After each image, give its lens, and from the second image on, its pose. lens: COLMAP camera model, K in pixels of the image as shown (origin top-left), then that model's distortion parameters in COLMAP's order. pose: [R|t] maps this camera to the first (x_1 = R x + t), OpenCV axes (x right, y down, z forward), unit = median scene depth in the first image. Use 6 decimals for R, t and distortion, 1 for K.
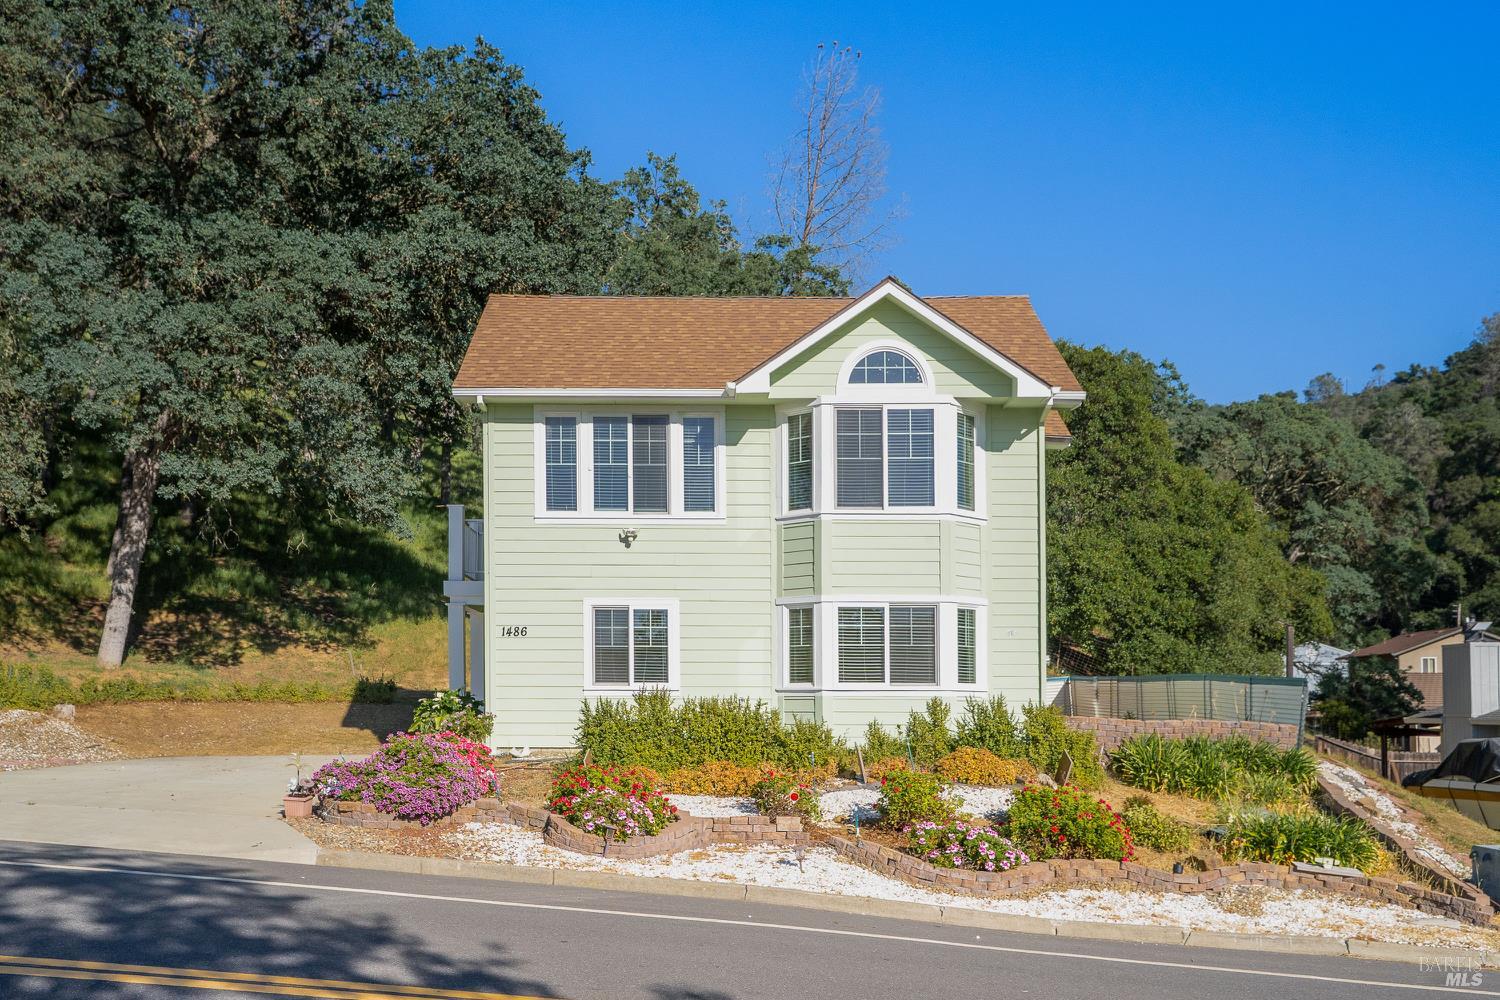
lens RADIAL K [[1611.4, 0, 663.9], [0, 1611.4, 492.1], [0, 0, 1]] dist [0.112389, -0.005638]
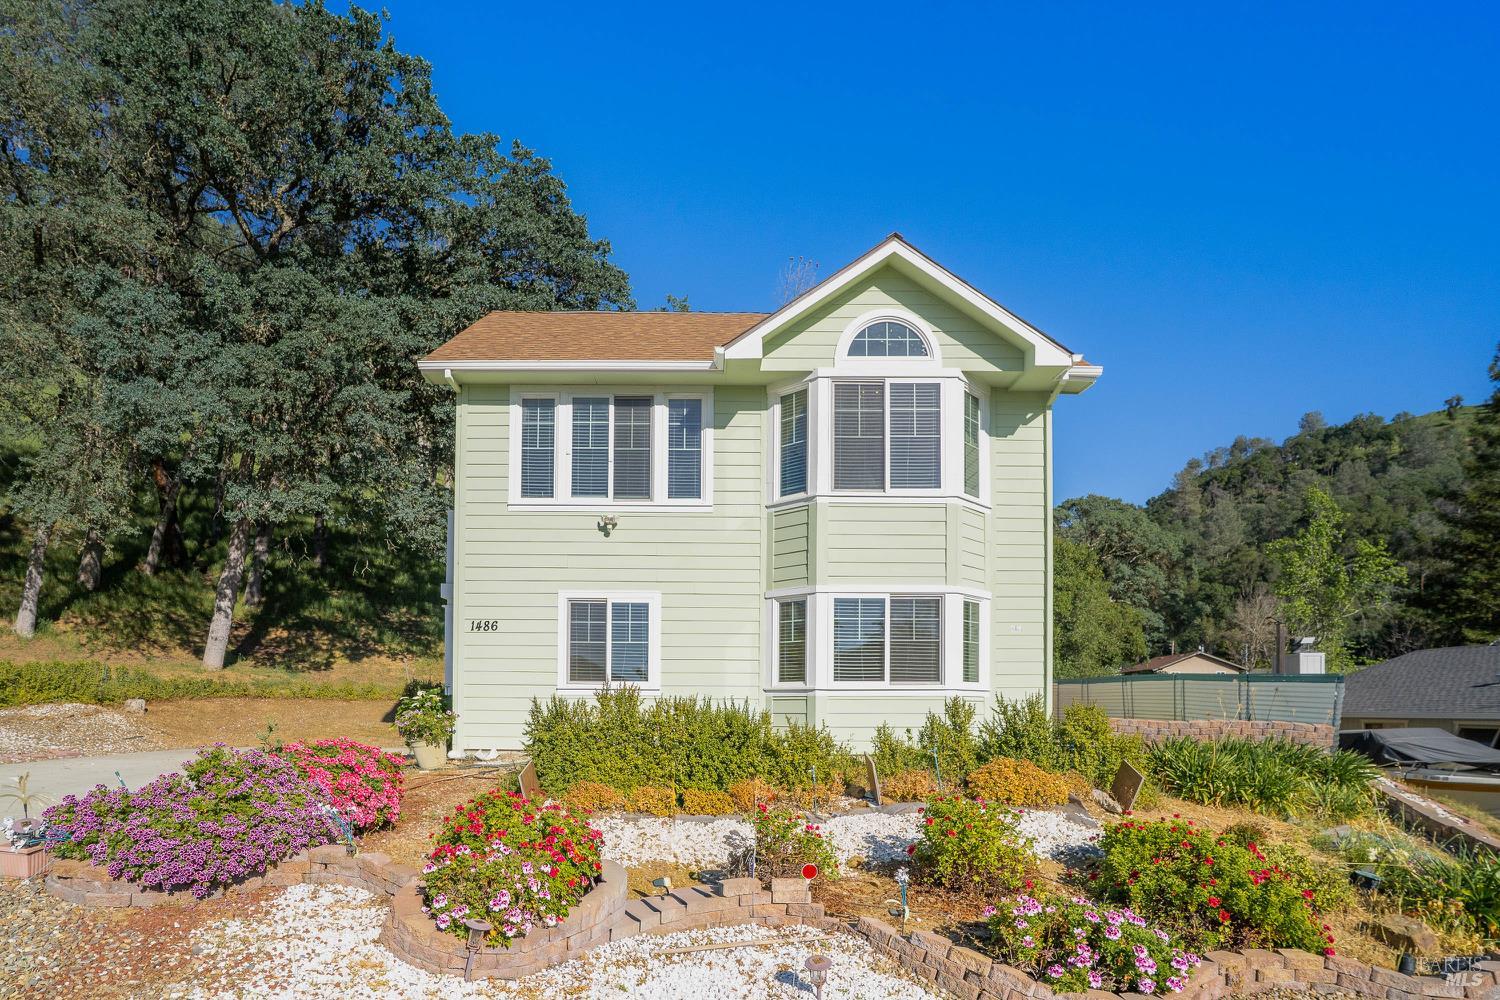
lens RADIAL K [[854.7, 0, 753.1], [0, 854.7, 603.0], [0, 0, 1]] dist [-0.018015, 0.000037]
pose [[0.997620, 0.011065, 0.068053, 0.028748], [-0.011916, 0.999856, 0.012117, 0.066228], [-0.067909, -0.012899, 0.997608, 0.506341]]
